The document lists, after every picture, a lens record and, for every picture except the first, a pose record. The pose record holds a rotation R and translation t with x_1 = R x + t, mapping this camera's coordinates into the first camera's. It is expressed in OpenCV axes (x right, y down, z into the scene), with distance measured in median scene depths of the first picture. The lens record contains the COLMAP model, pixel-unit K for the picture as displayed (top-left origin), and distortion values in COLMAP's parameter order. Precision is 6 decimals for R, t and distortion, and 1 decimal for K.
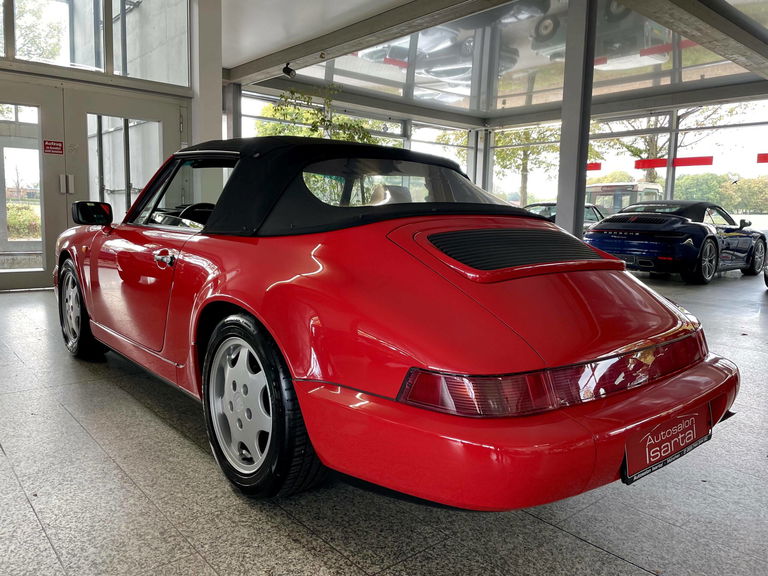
lens RADIAL K [[585.4, 0, 382.0], [0, 585.4, 284.1], [0, 0, 1]] dist [-0.035809, -0.011117]
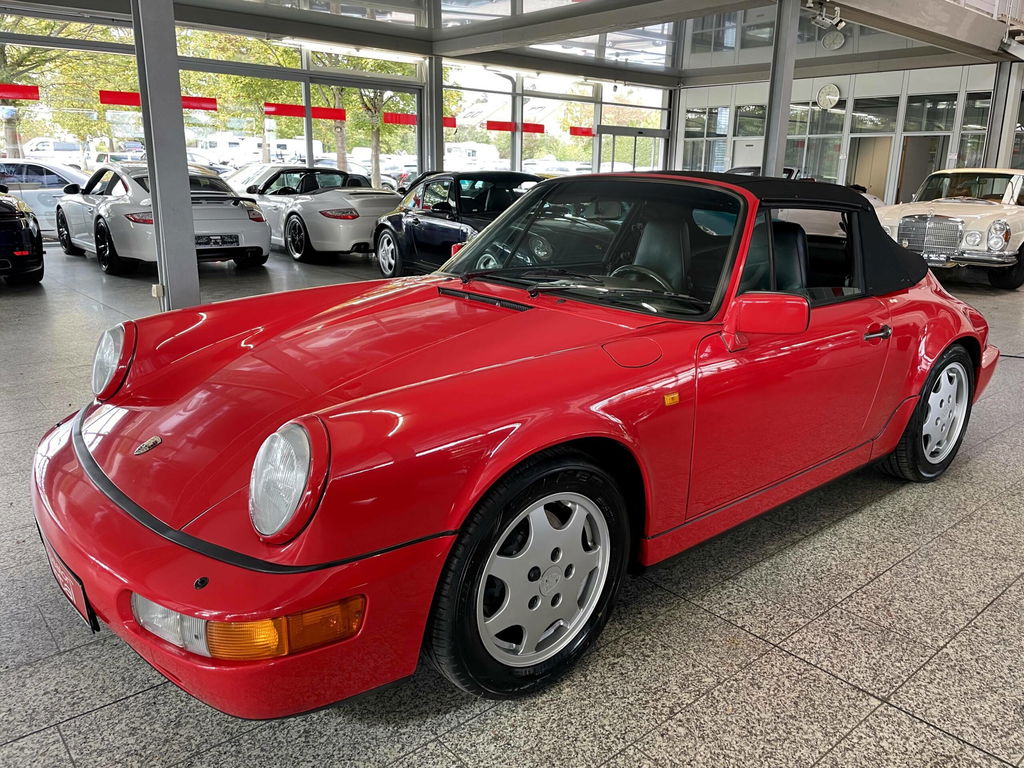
lens RADIAL K [[780.6, 0, 511.9], [0, 780.6, 386.5], [0, 0, 1]] dist [-0.035809, -0.011117]
pose [[-0.022782, -0.263760, 0.964319, -0.691194], [0.108241, 0.958249, 0.264657, -0.104429], [-0.993864, 0.110408, 0.006719, 0.800414]]
